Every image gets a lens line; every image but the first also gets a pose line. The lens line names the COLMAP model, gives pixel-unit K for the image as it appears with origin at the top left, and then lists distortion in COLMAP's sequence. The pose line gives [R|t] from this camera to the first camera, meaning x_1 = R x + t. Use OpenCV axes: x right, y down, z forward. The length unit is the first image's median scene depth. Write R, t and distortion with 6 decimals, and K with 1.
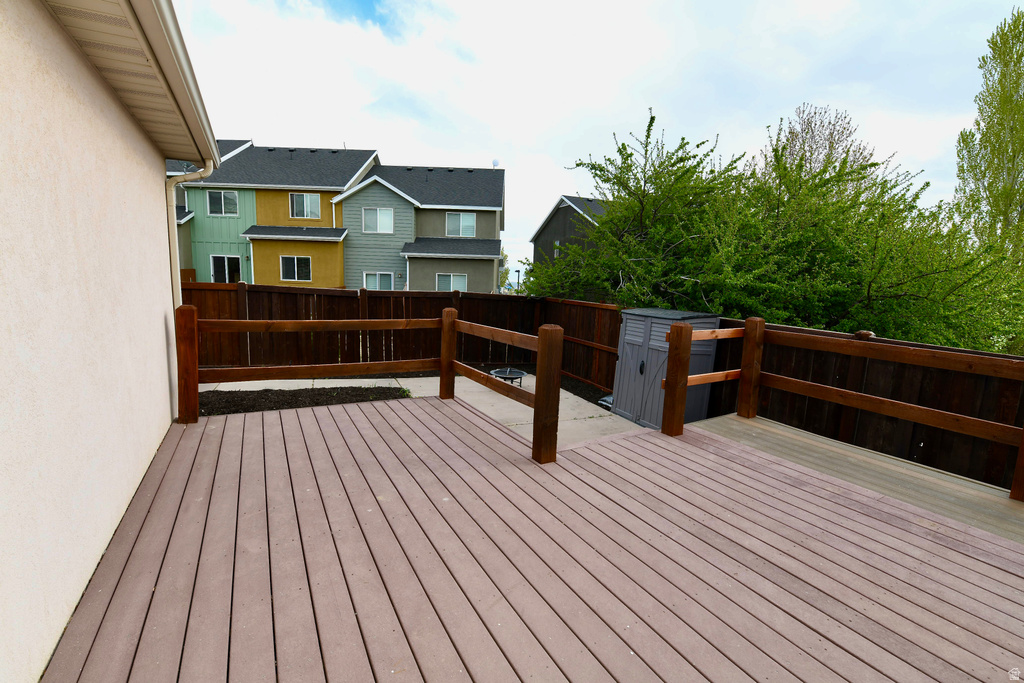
lens RADIAL K [[442.9, 0, 511.5], [0, 442.9, 337.3], [0, 0, 1]] dist [-0.007350, -0.007843]
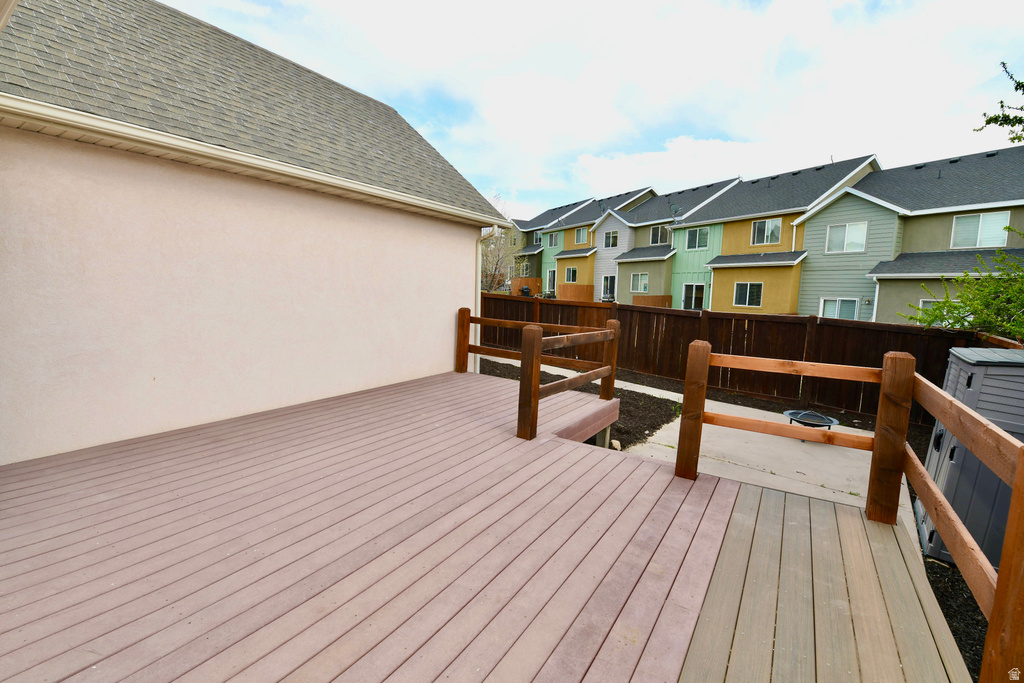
lens RADIAL K [[442.9, 0, 511.5], [0, 442.9, 337.3], [0, 0, 1]] dist [-0.007350, -0.007843]
pose [[0.462946, 0.074636, -0.883239, 0.165766], [-0.131523, 0.991202, 0.014821, -0.000902], [0.876574, 0.109305, 0.468690, 0.055296]]
